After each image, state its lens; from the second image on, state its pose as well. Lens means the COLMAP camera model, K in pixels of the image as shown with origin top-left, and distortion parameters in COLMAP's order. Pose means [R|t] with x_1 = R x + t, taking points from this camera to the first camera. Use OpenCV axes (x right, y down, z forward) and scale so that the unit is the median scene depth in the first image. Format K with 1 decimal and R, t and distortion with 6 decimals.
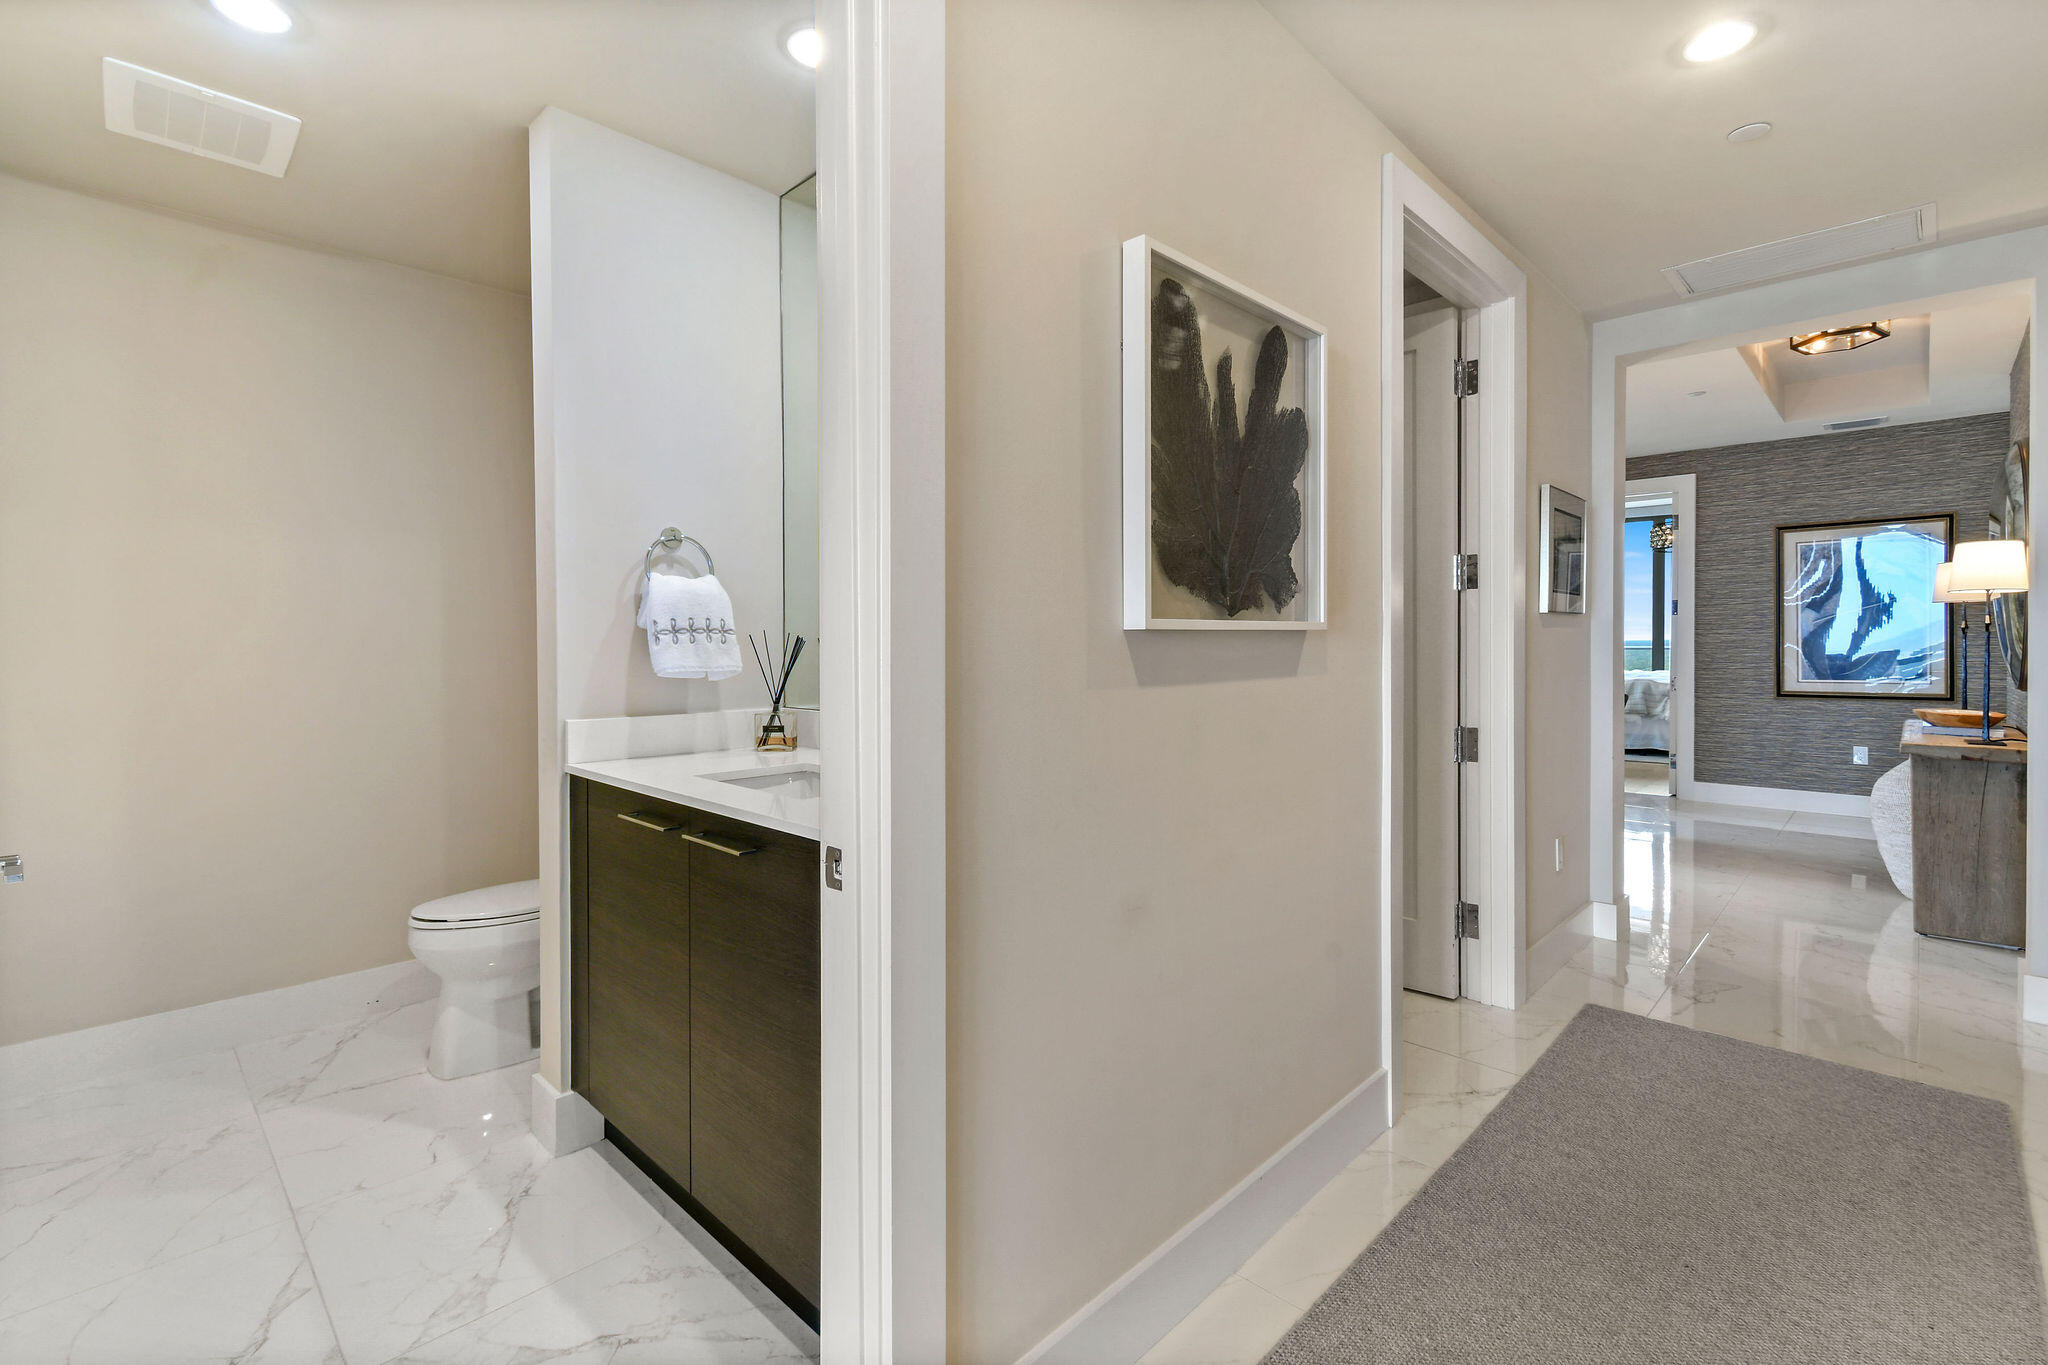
lens RADIAL K [[923.3, 0, 1022.6], [0, 923.3, 665.8], [0, 0, 1]] dist [0.007606, -0.002987]
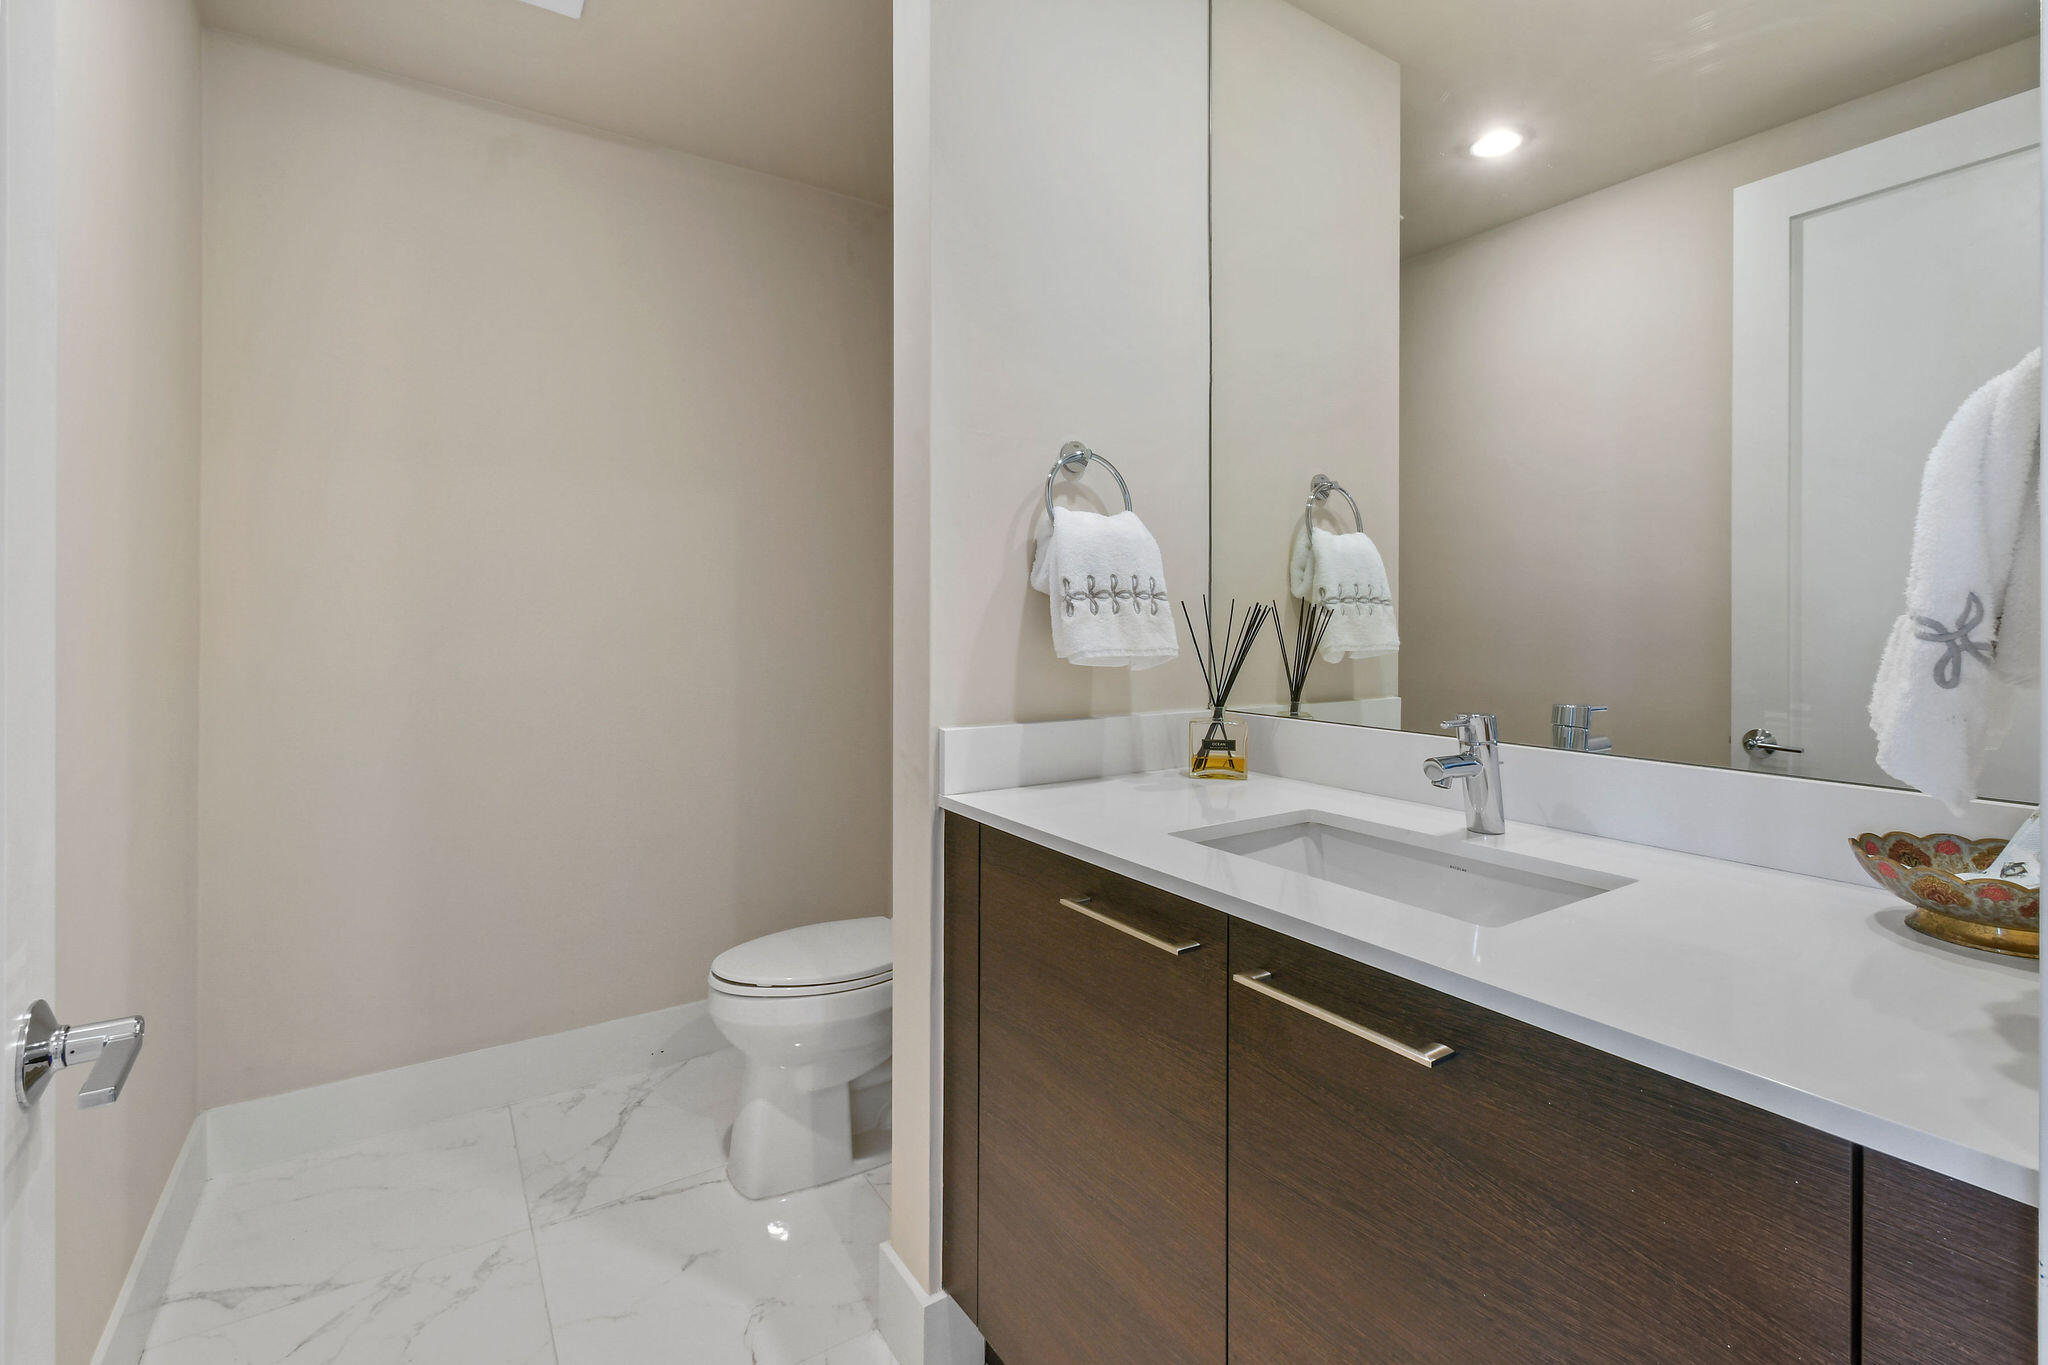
lens RADIAL K [[923.3, 0, 1010.5], [0, 923.3, 637.5], [0, 0, 1]] dist [0.007606, -0.002987]
pose [[0.975803, 0.011055, -0.218371, -0.279671], [-0.012310, 0.999915, -0.004387, -0.003591], [0.218304, 0.006969, 0.975856, 0.337753]]
